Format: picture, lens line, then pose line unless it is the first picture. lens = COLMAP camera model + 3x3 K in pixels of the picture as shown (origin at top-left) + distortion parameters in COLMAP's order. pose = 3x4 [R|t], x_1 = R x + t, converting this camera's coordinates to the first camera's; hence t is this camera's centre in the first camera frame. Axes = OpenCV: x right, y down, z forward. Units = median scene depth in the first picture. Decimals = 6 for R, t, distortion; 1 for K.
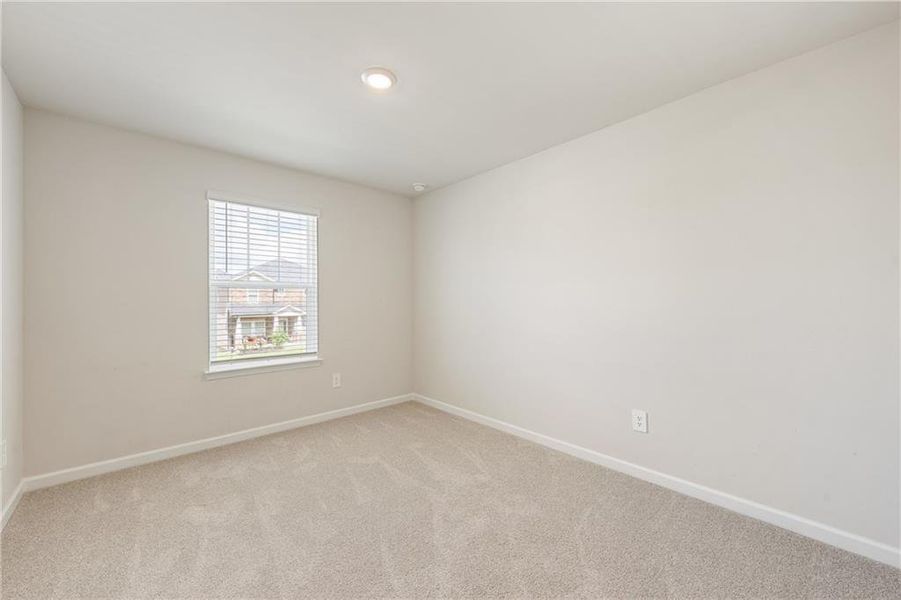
lens RADIAL K [[353.0, 0, 451.2], [0, 353.0, 301.9], [0, 0, 1]] dist [0.019417, -0.000414]
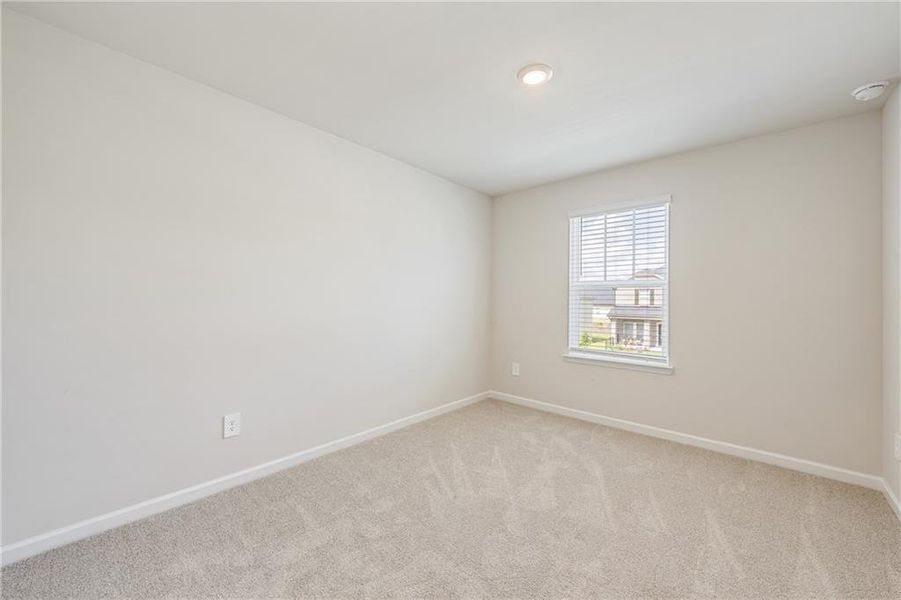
lens RADIAL K [[353.0, 0, 451.5], [0, 353.0, 300.5], [0, 0, 1]] dist [0.019417, -0.000414]
pose [[0.090989, 0.003298, -0.995846, 0.521113], [-0.005629, 0.999980, 0.002798, 0.000673], [0.995836, 0.005351, 0.091005, 0.467467]]
